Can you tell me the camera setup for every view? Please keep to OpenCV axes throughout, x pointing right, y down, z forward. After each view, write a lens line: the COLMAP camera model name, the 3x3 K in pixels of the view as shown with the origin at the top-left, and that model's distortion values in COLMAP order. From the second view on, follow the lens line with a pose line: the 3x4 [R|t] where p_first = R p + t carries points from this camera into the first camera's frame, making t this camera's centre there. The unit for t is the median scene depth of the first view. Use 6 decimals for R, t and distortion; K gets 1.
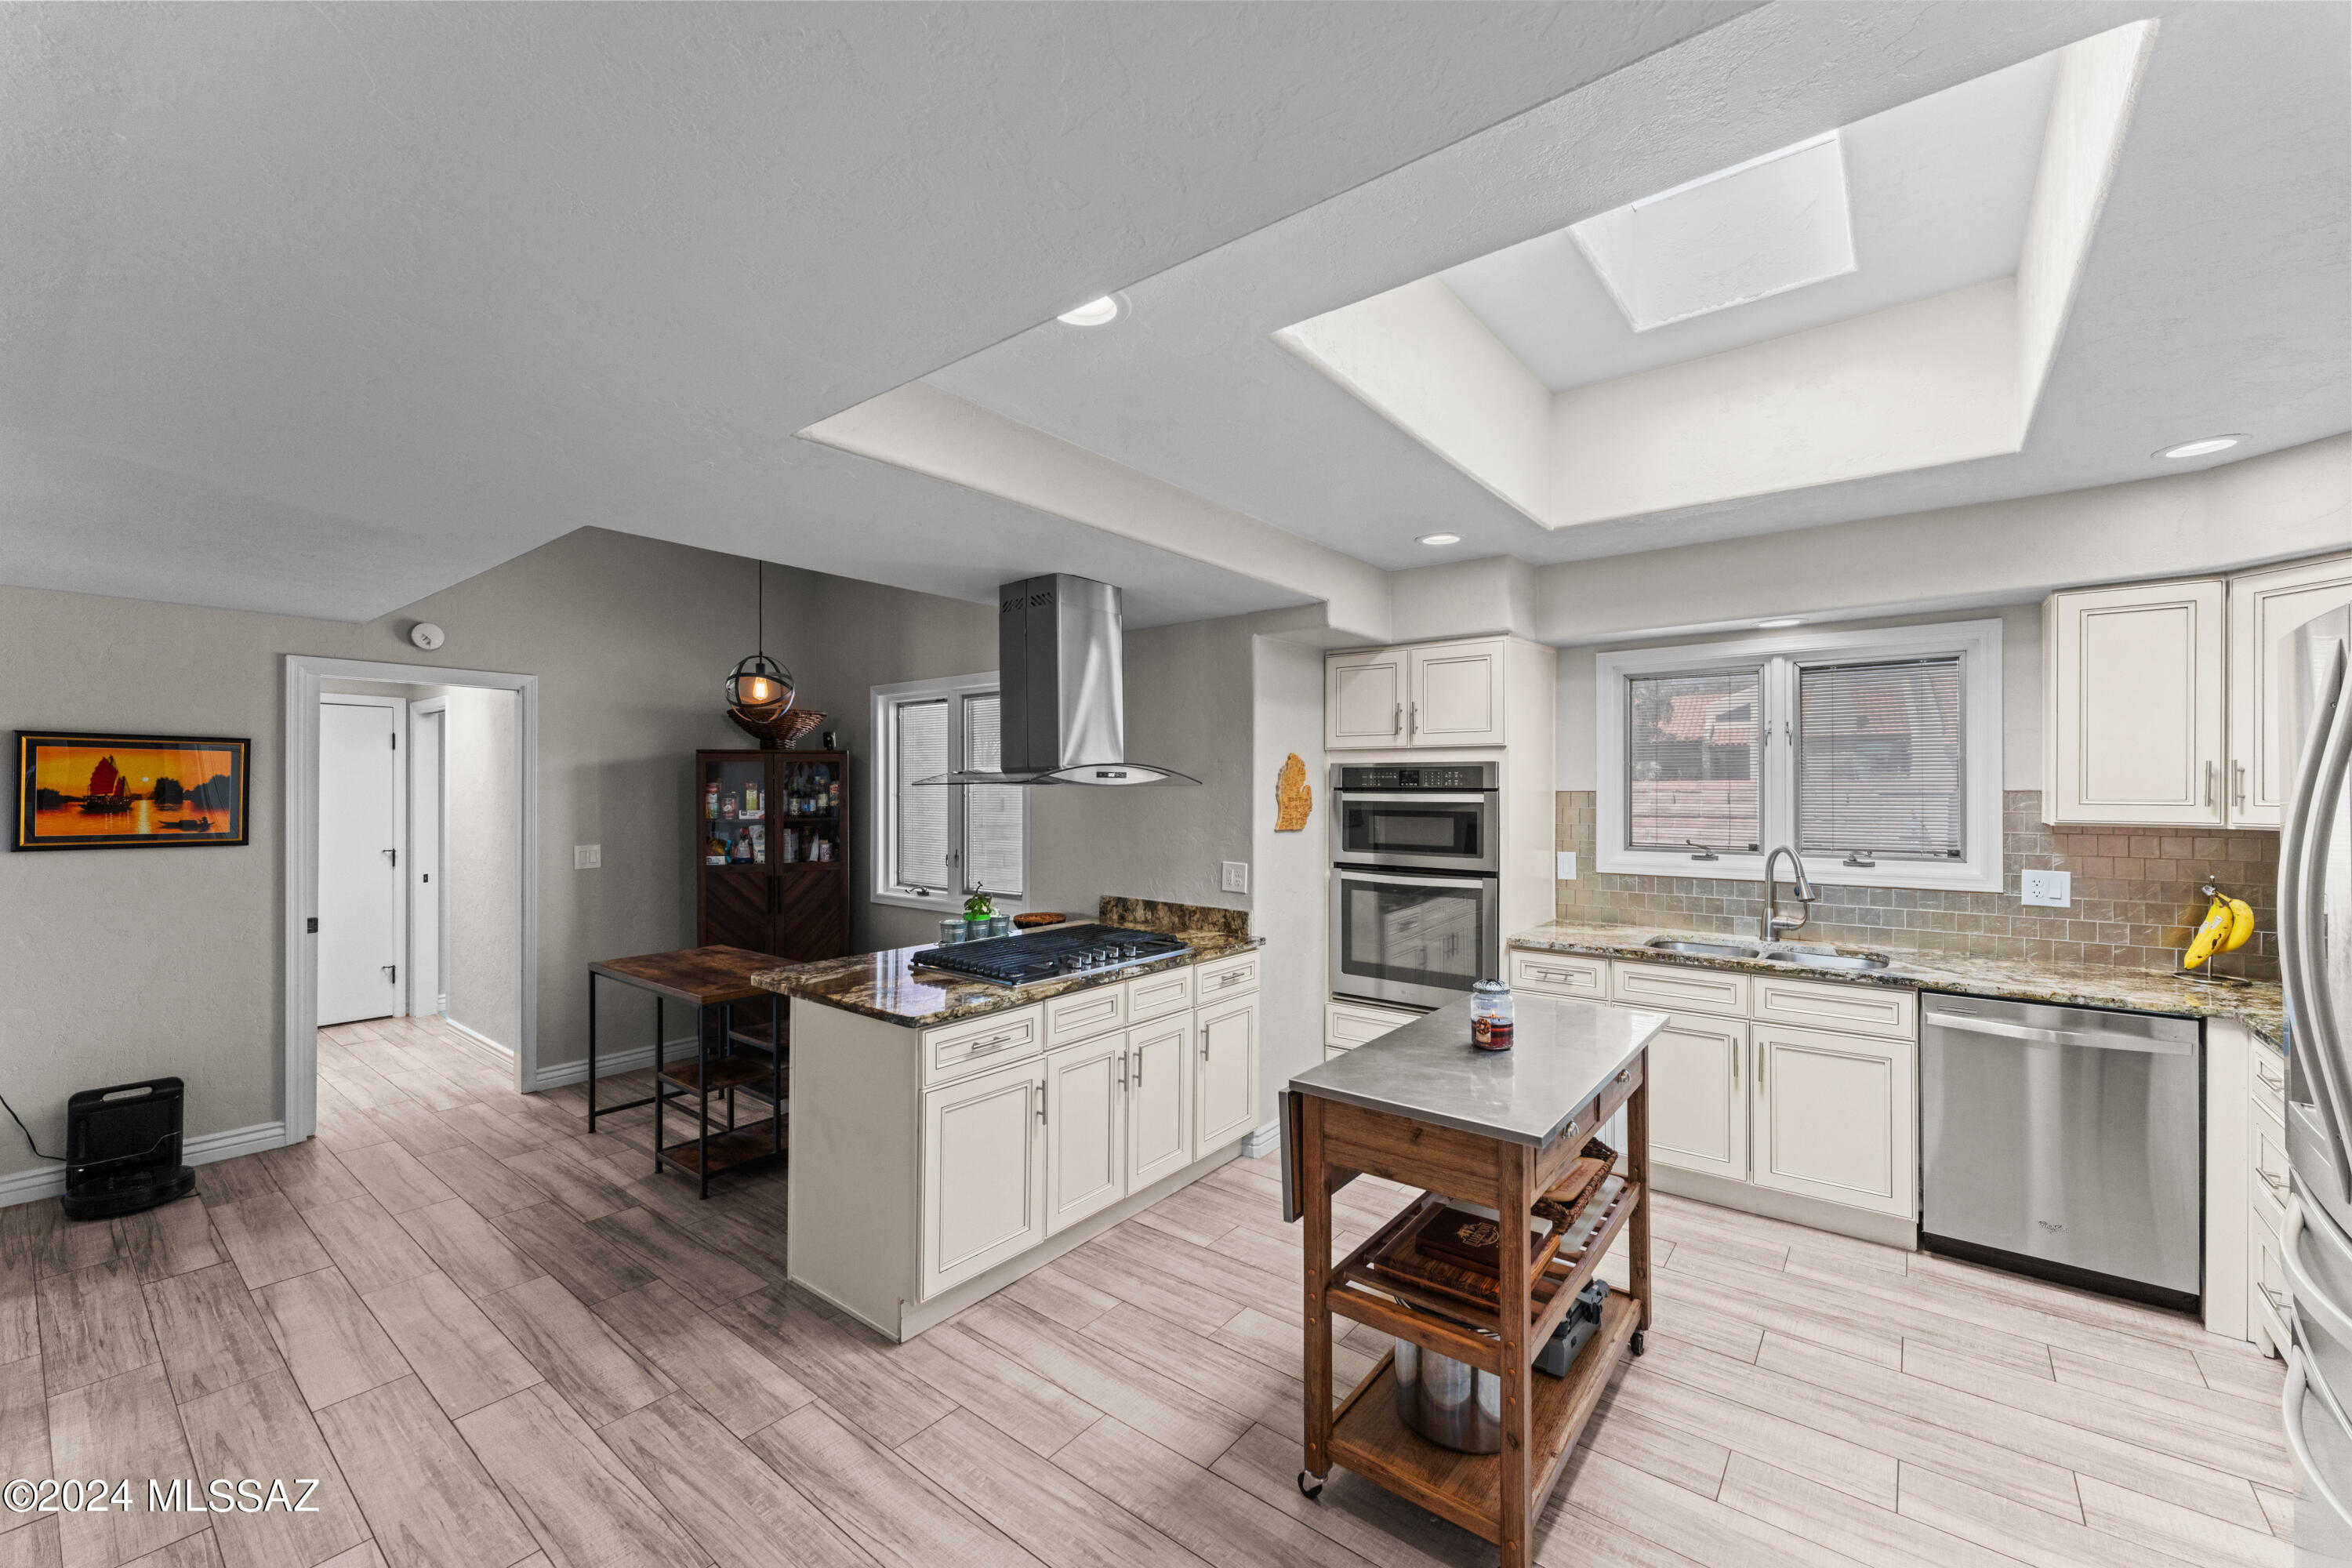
lens RADIAL K [[939.1, 0, 1173.8], [0, 939.1, 787.0], [0, 0, 1]] dist [0.000475, 0.000569]
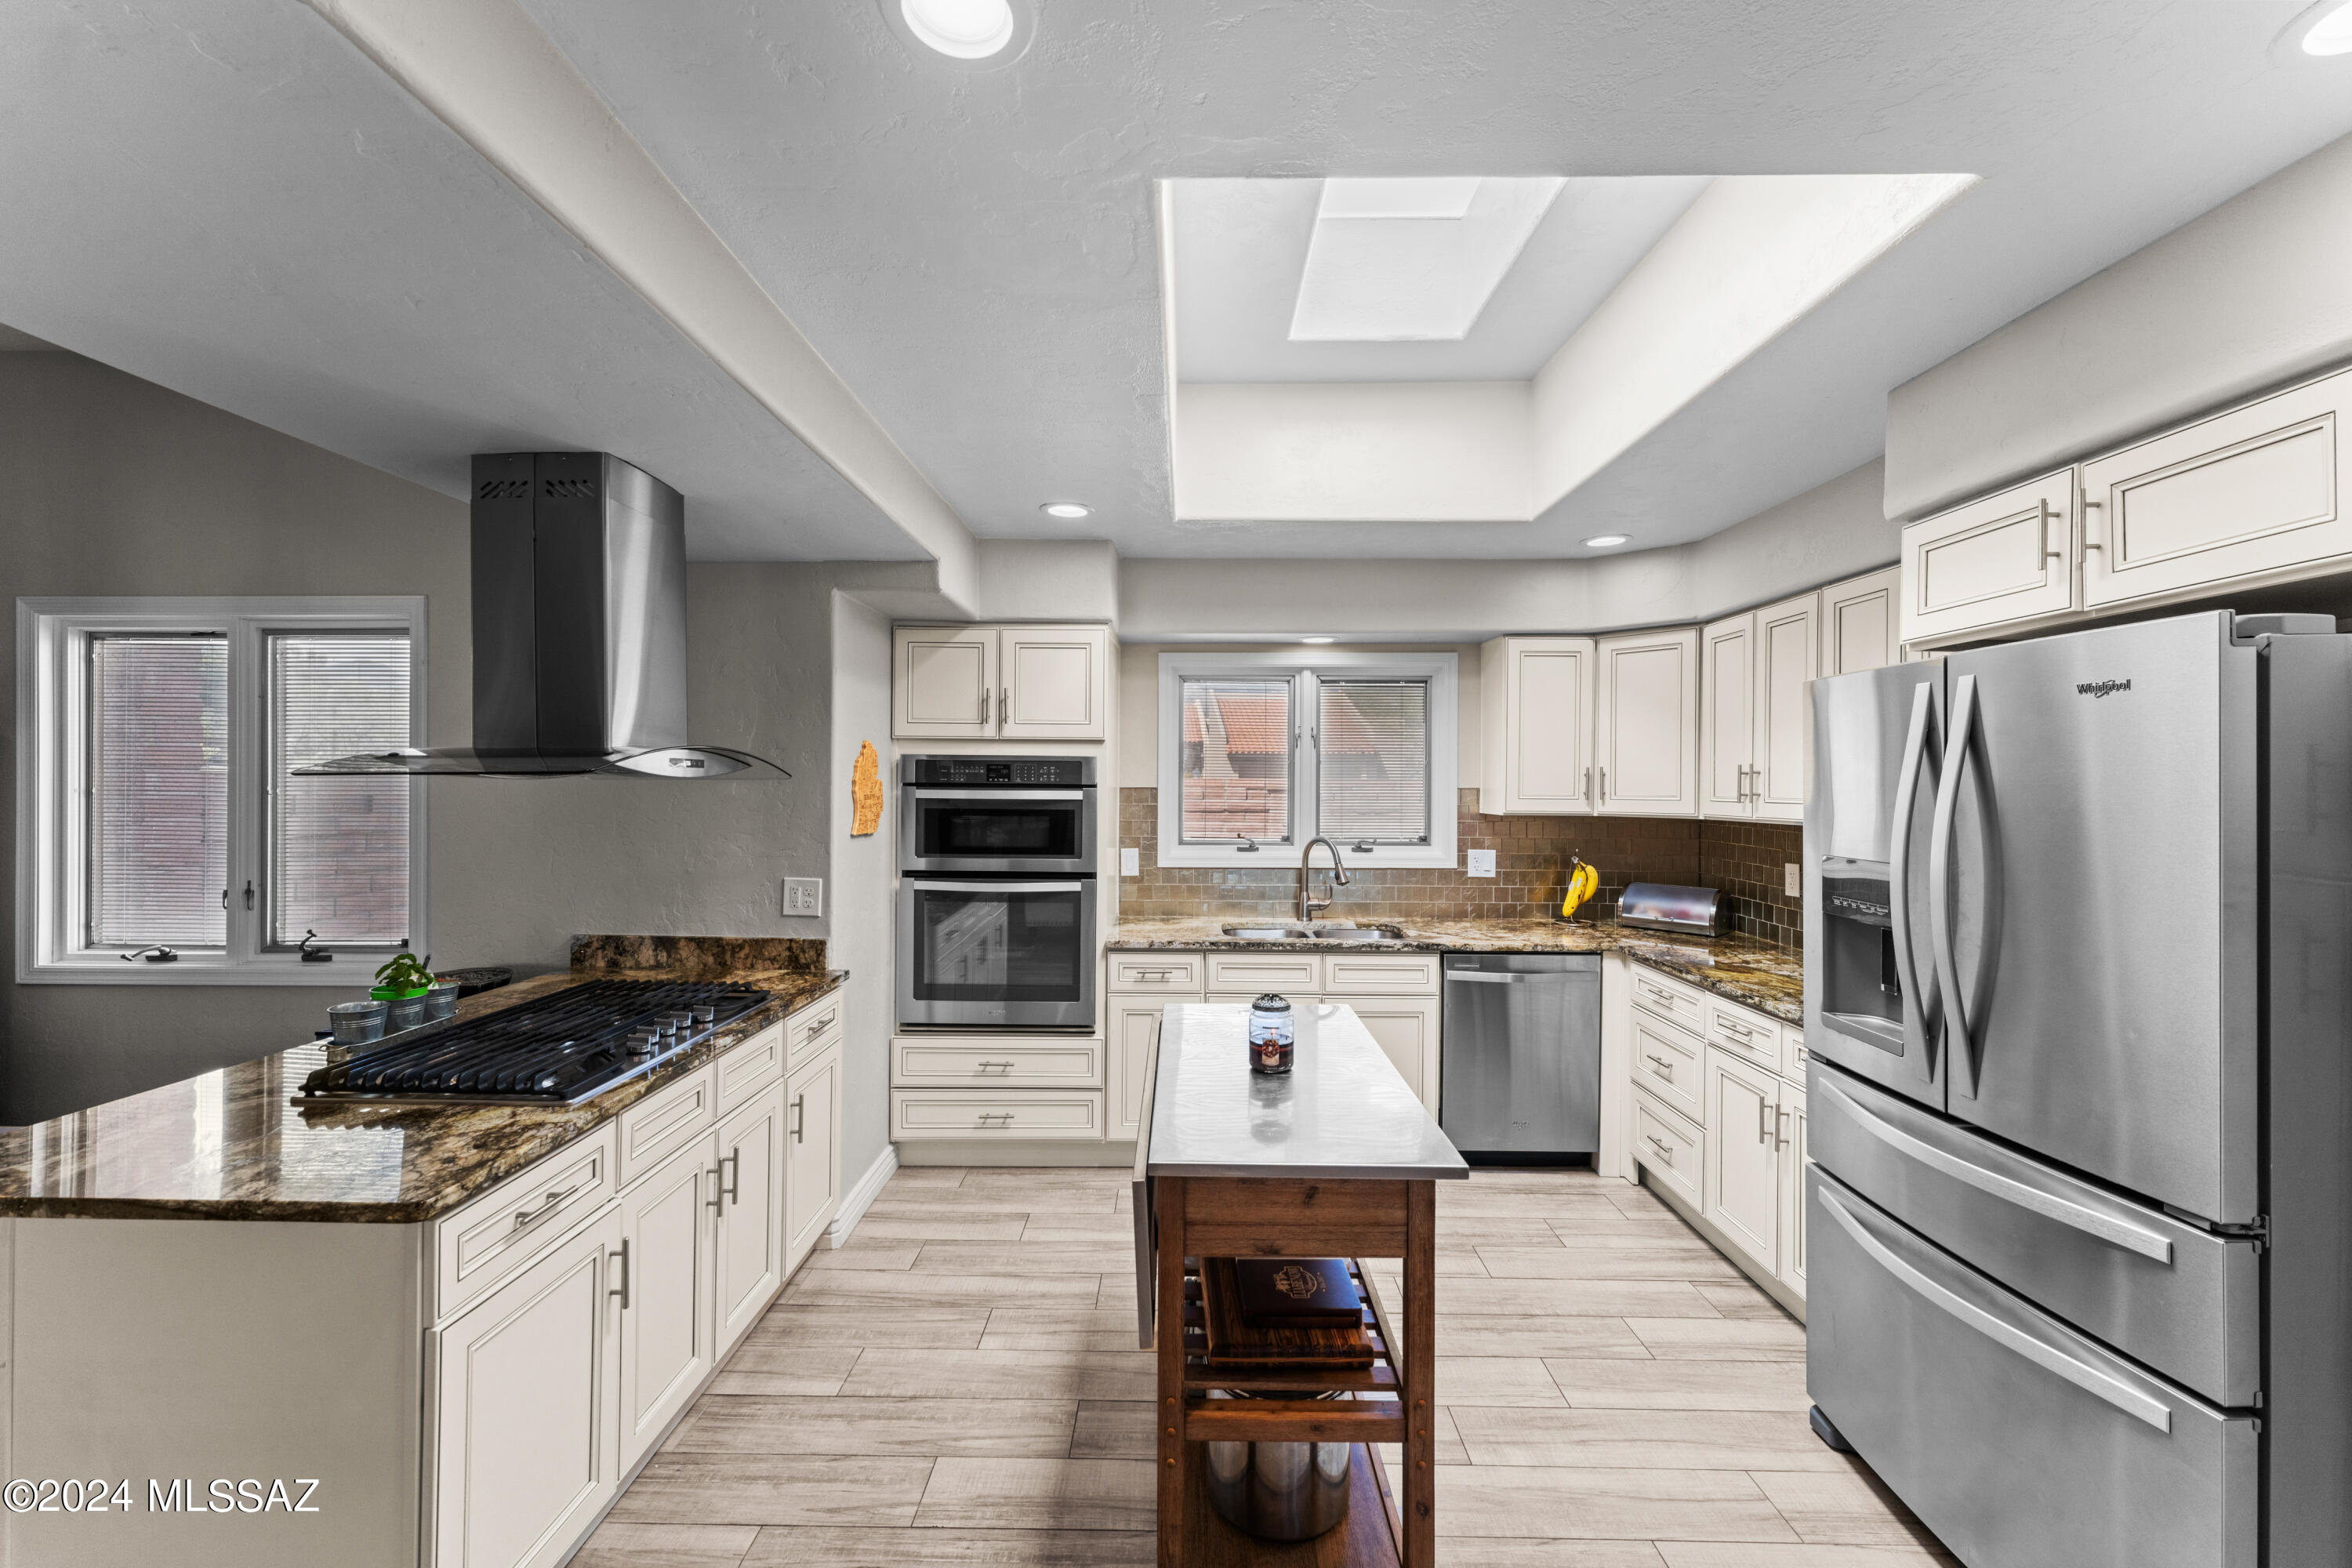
lens RADIAL K [[939.1, 0, 1164.4], [0, 939.1, 787.6], [0, 0, 1]] dist [0.000475, 0.000569]
pose [[0.791177, 0.002117, 0.611584, -0.189240], [-0.005740, 0.999976, 0.003963, 0.000083], [-0.611560, -0.006646, 0.791170, 0.214634]]
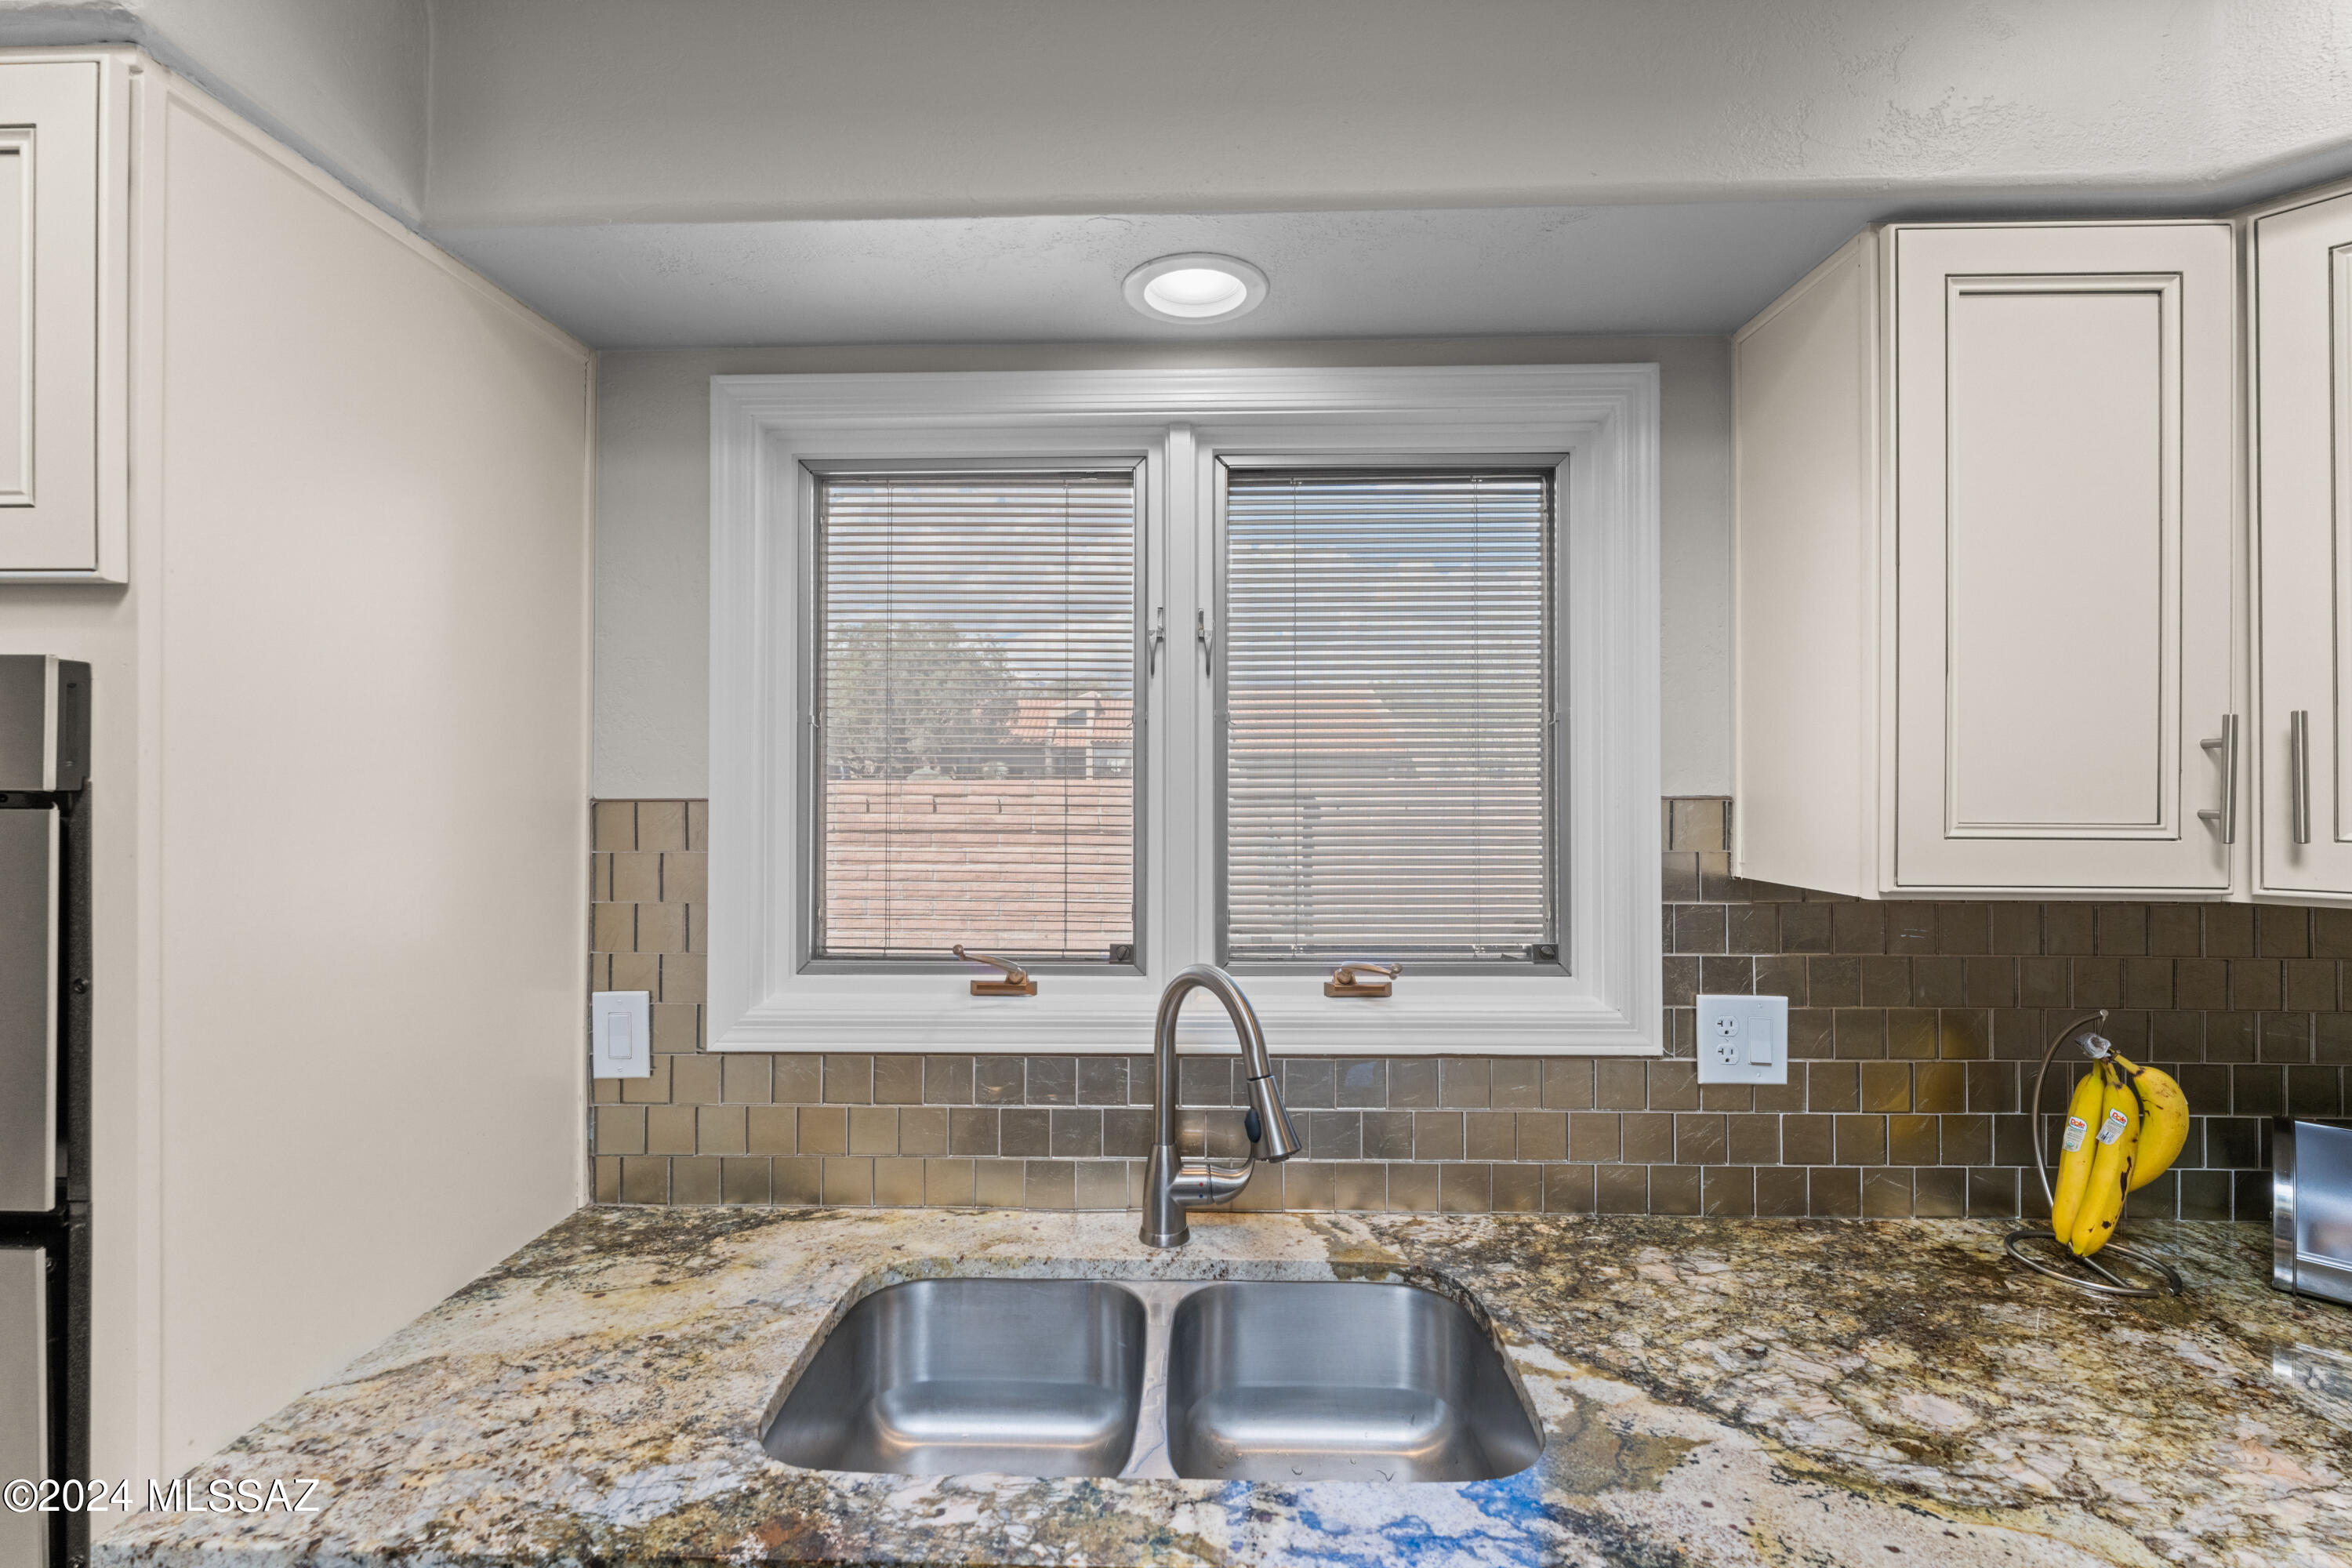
lens RADIAL K [[965.1, 0, 1172.0], [0, 965.1, 786.0], [0, 0, 1]] dist [-0.000955, -0.000246]
pose [[0.802323, 0.003795, 0.596878, 0.429373], [-0.001624, 0.999990, -0.004175, 0.000768], [-0.596888, 0.002380, 0.802321, 0.721788]]
